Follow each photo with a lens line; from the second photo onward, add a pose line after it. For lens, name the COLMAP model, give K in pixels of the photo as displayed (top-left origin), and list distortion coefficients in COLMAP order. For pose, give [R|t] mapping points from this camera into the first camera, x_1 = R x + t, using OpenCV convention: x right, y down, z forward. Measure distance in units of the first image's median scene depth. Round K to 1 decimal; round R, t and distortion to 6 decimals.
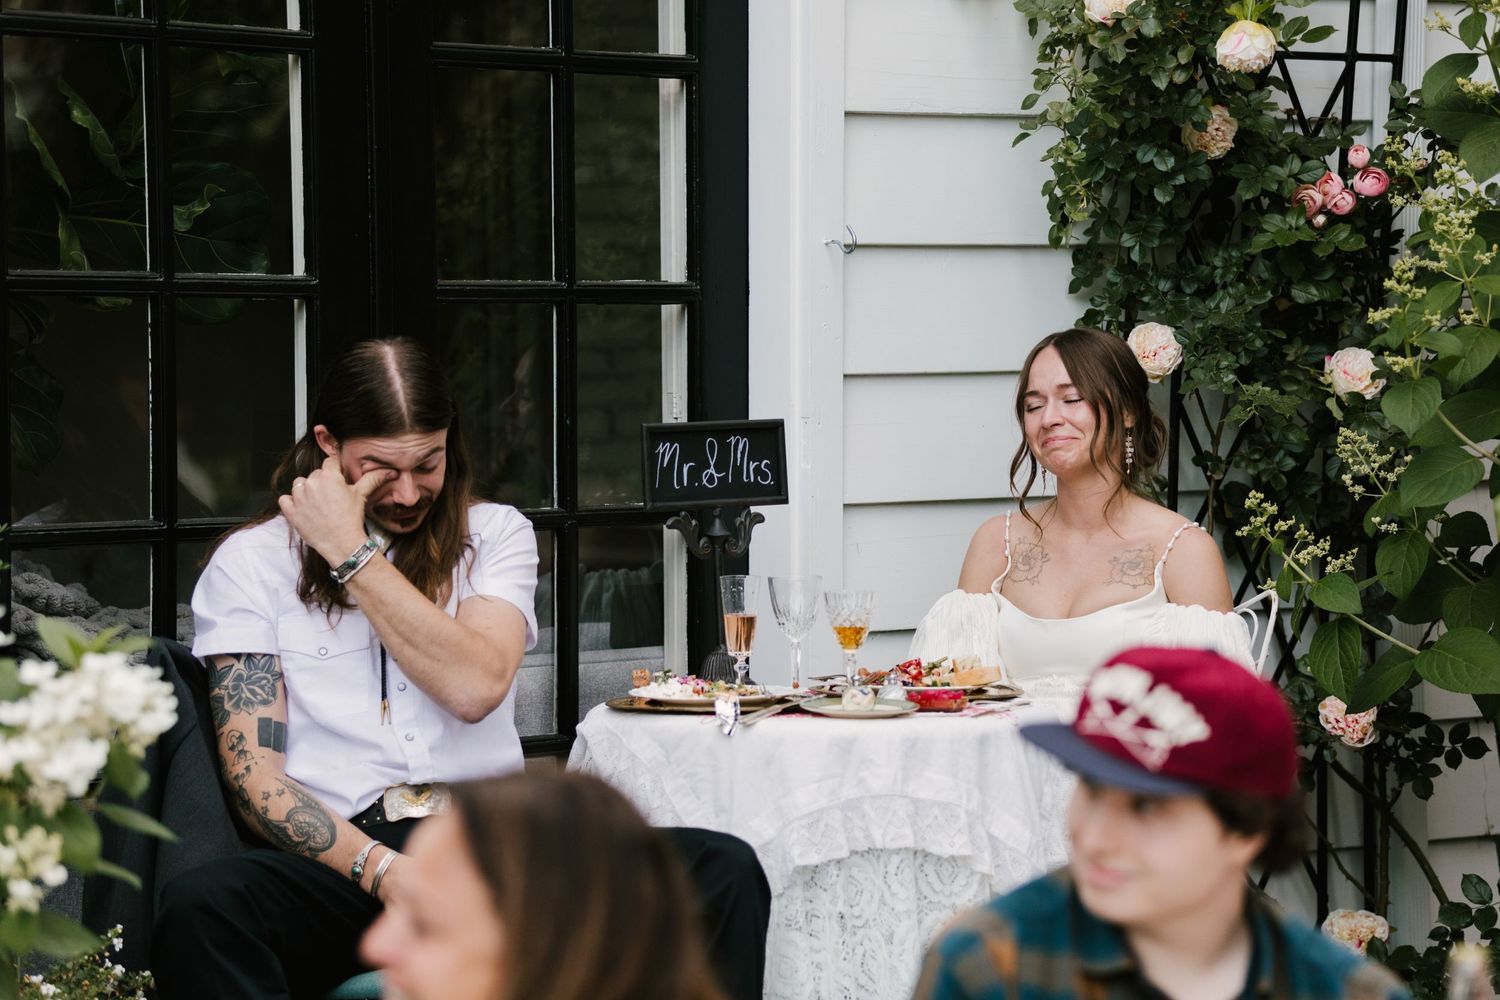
lens RADIAL K [[4826.6, 0, 749.0], [0, 4826.6, 494.2], [0, 0, 1]] dist [1.098608, 0.000000]
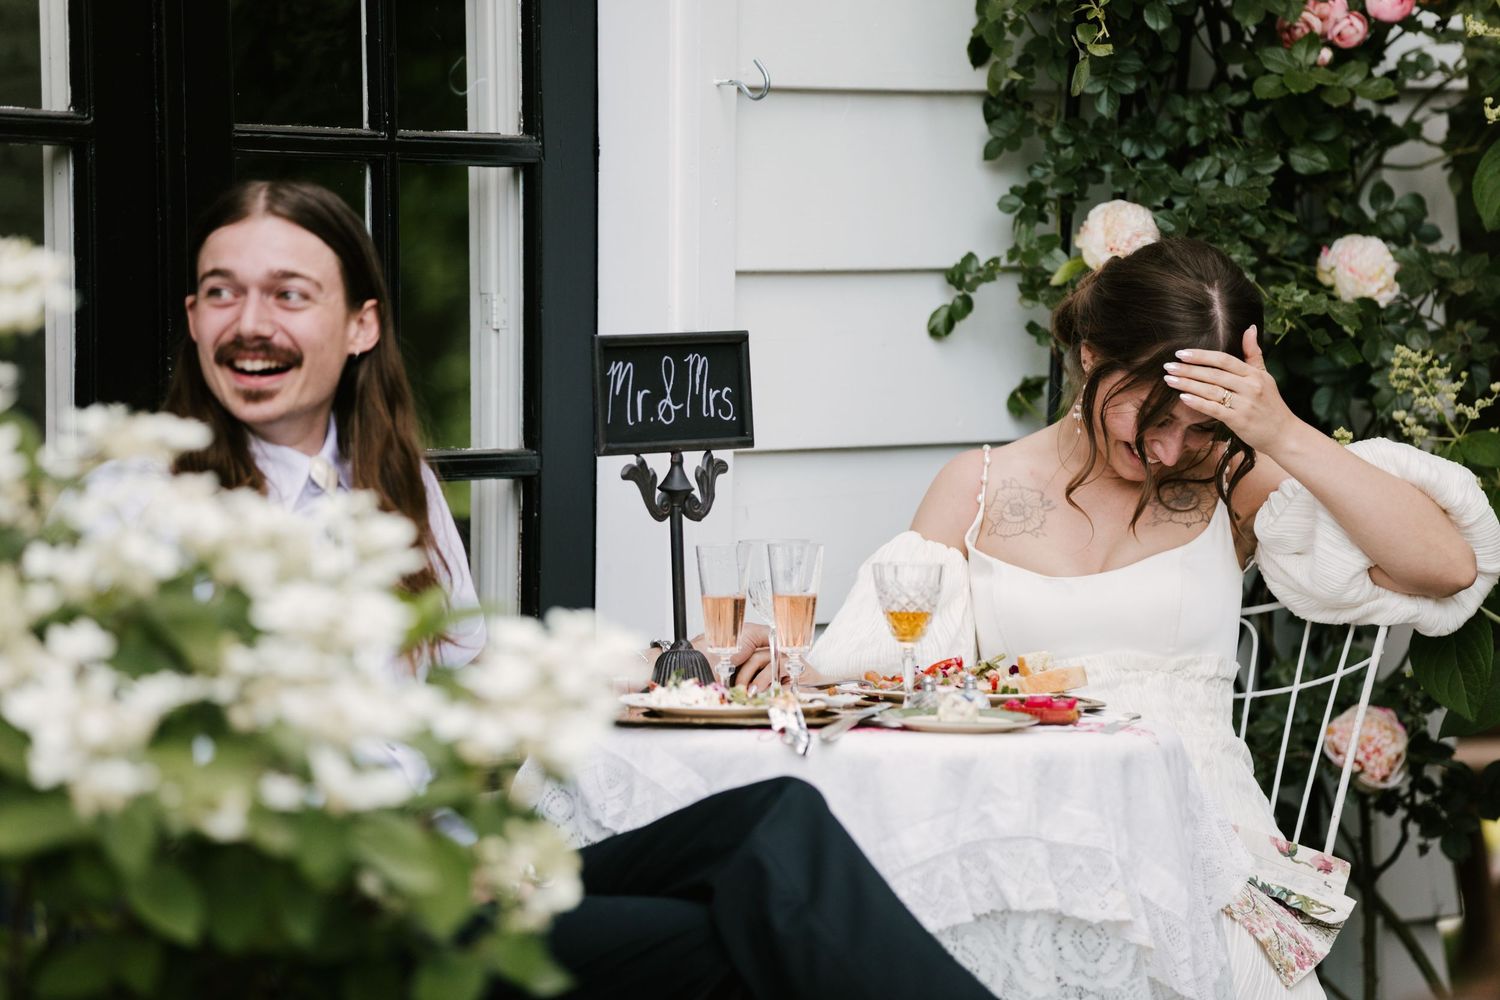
lens RADIAL K [[7904.6, 0, 750.9], [0, 7904.6, 503.1], [0, 0, 1]] dist [5.513750, 0.000000]
pose [[0.969517, 0.001882, 0.245016, -0.305938], [-0.002233, 0.999997, 0.001156, 0.009767], [-0.245013, -0.001668, 0.969518, -0.171233]]
